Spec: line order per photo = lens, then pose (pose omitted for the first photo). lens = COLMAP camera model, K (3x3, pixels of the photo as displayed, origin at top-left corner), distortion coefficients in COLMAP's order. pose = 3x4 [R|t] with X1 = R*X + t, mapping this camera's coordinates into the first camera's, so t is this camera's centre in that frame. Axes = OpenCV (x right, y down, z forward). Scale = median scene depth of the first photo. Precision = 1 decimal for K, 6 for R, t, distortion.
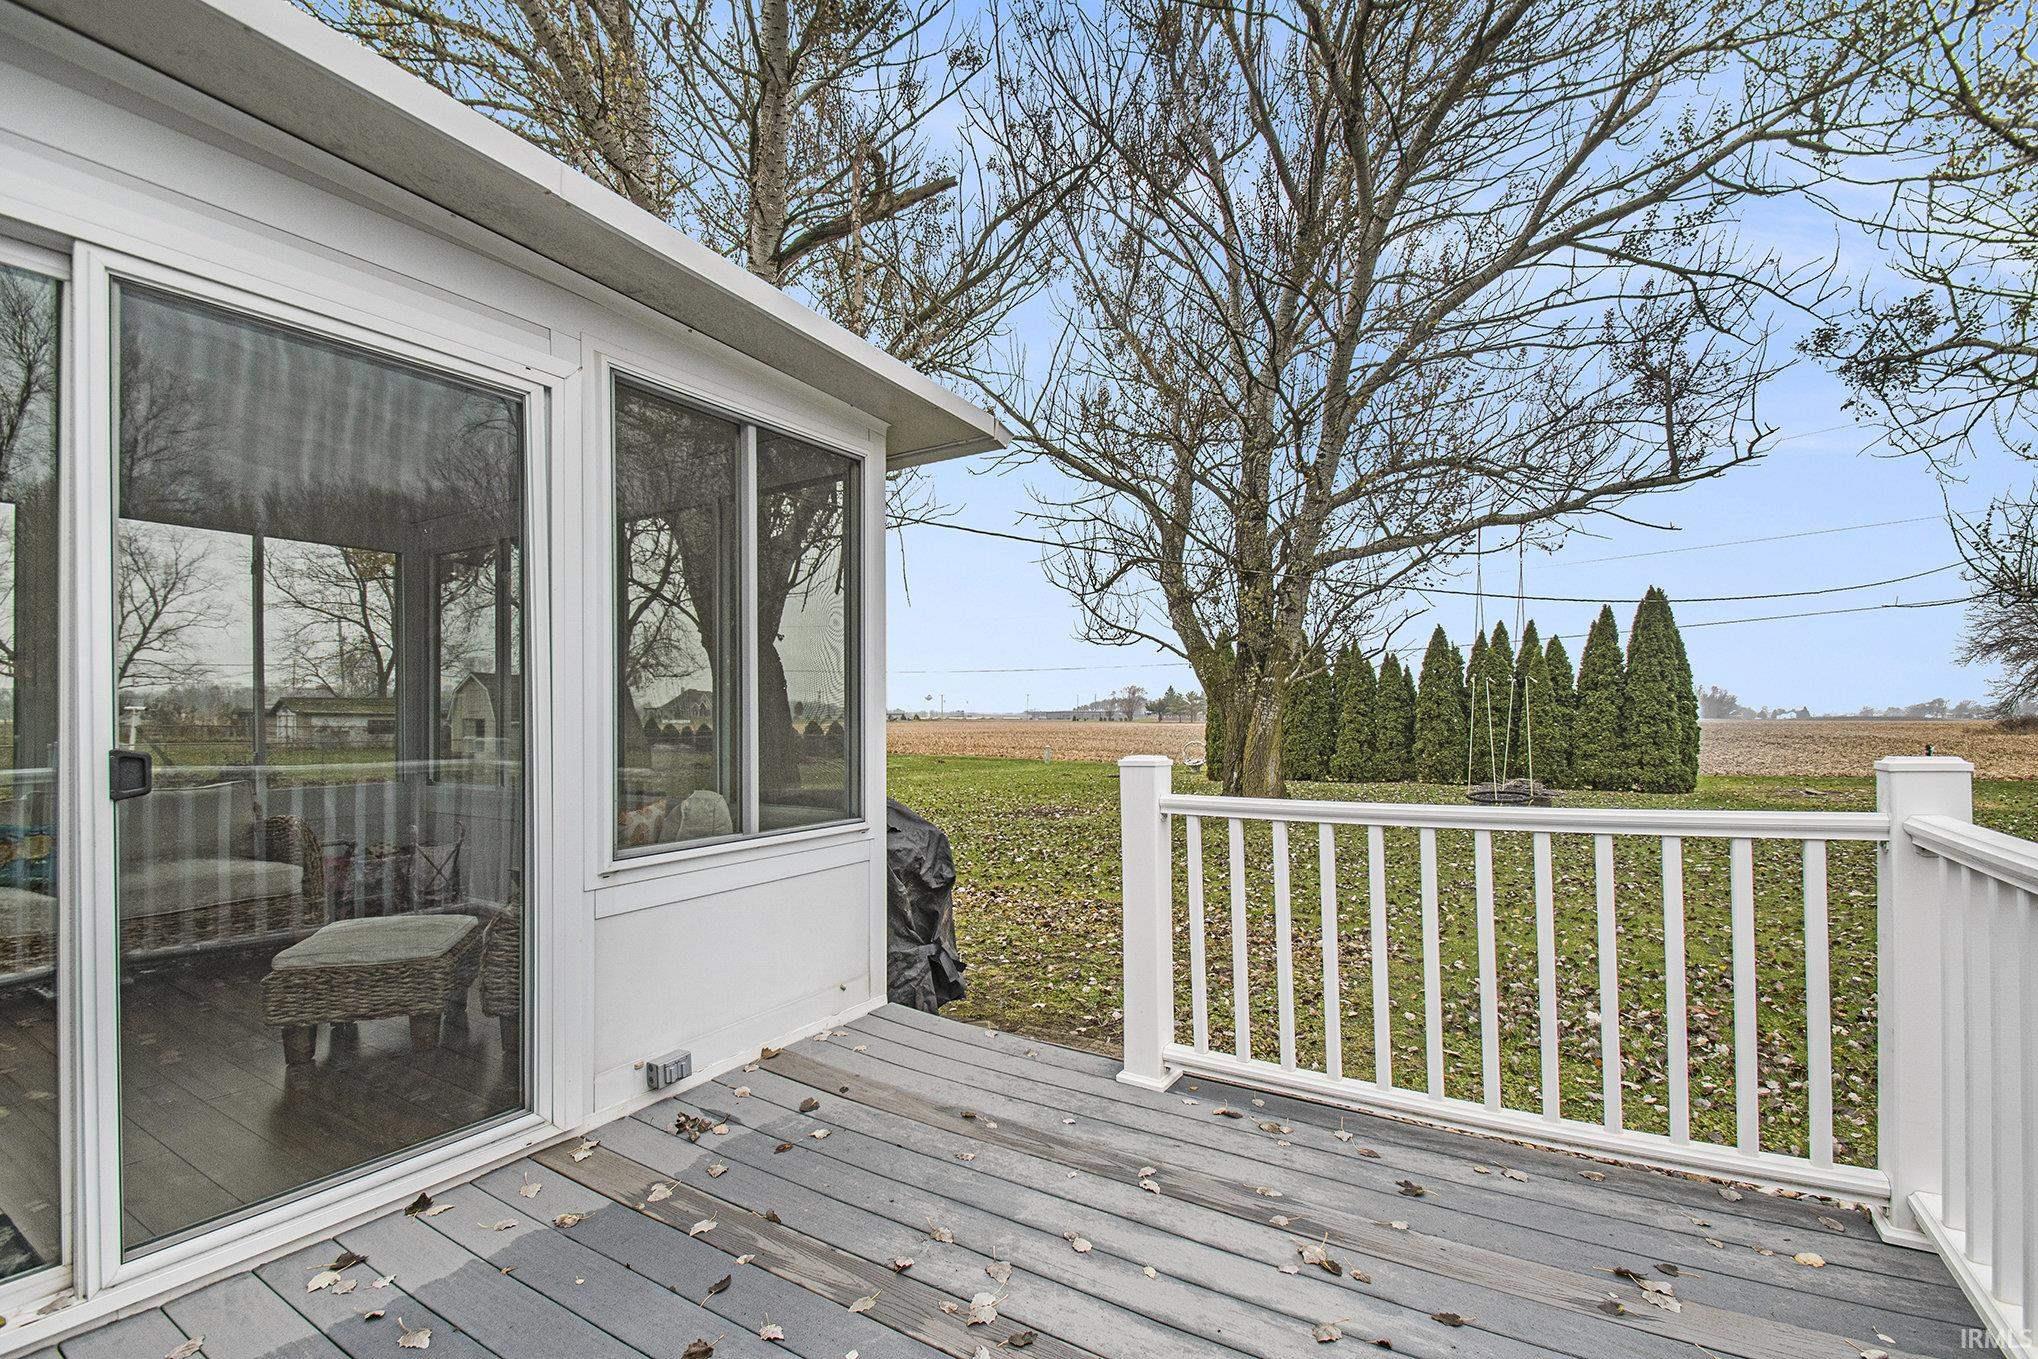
lens RADIAL K [[898.8, 0, 1016.1], [0, 898.8, 725.8], [0, 0, 1]] dist [0.000214, -0.000311]
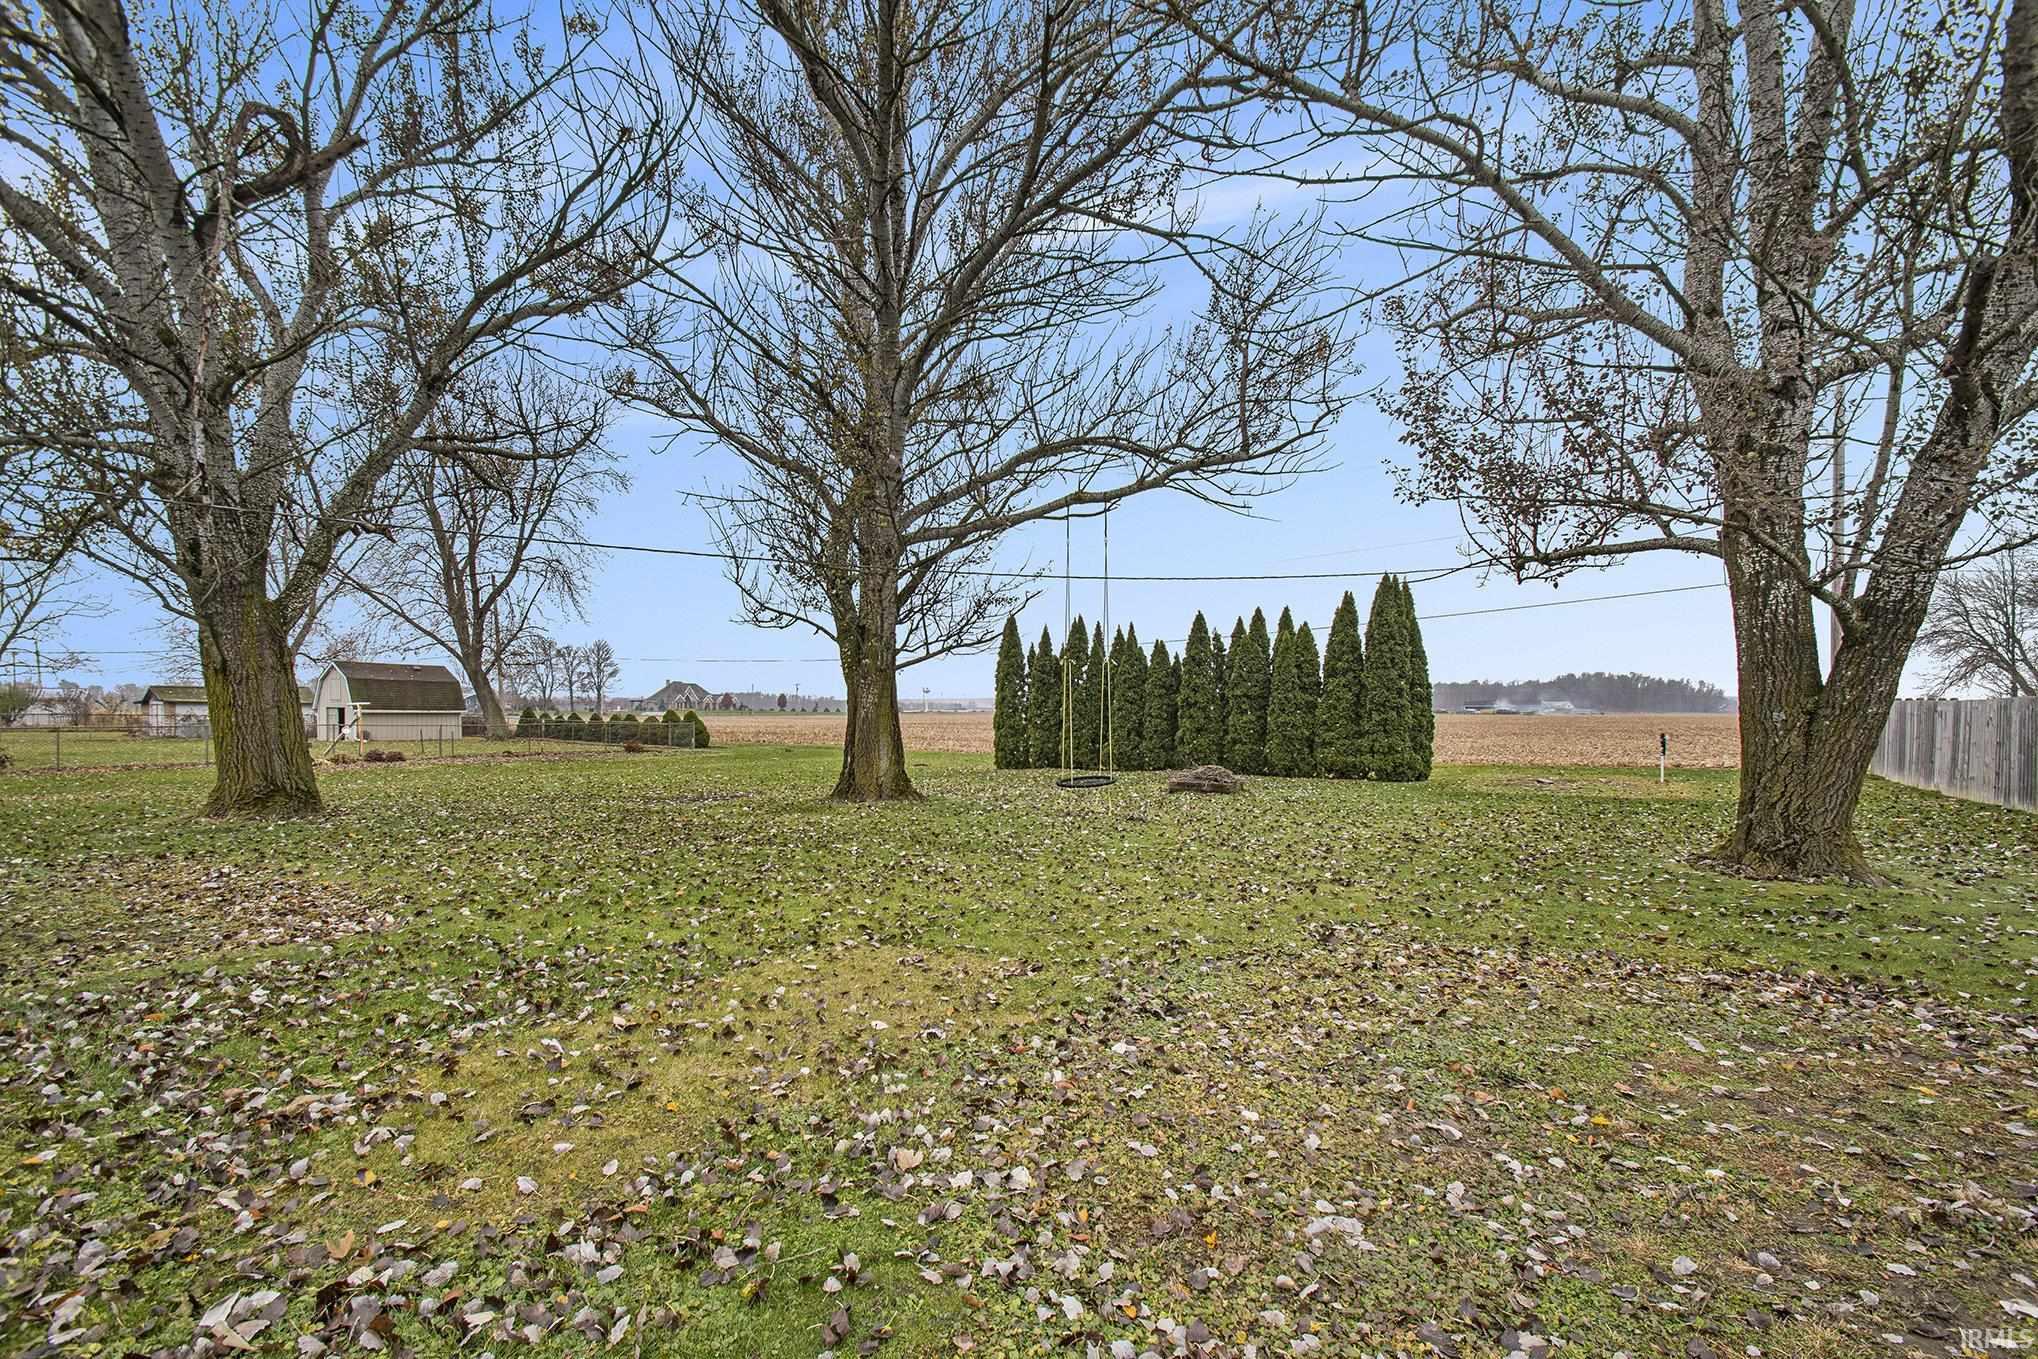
lens RADIAL K [[898.8, 0, 1016.1], [0, 898.8, 725.8], [0, 0, 1]] dist [0.000214, -0.000311]
pose [[0.999998, 0.001777, -0.001238, 0.300761], [-0.001768, 0.999973, 0.007167, 0.007345], [0.001251, -0.007165, 0.999974, 0.014442]]
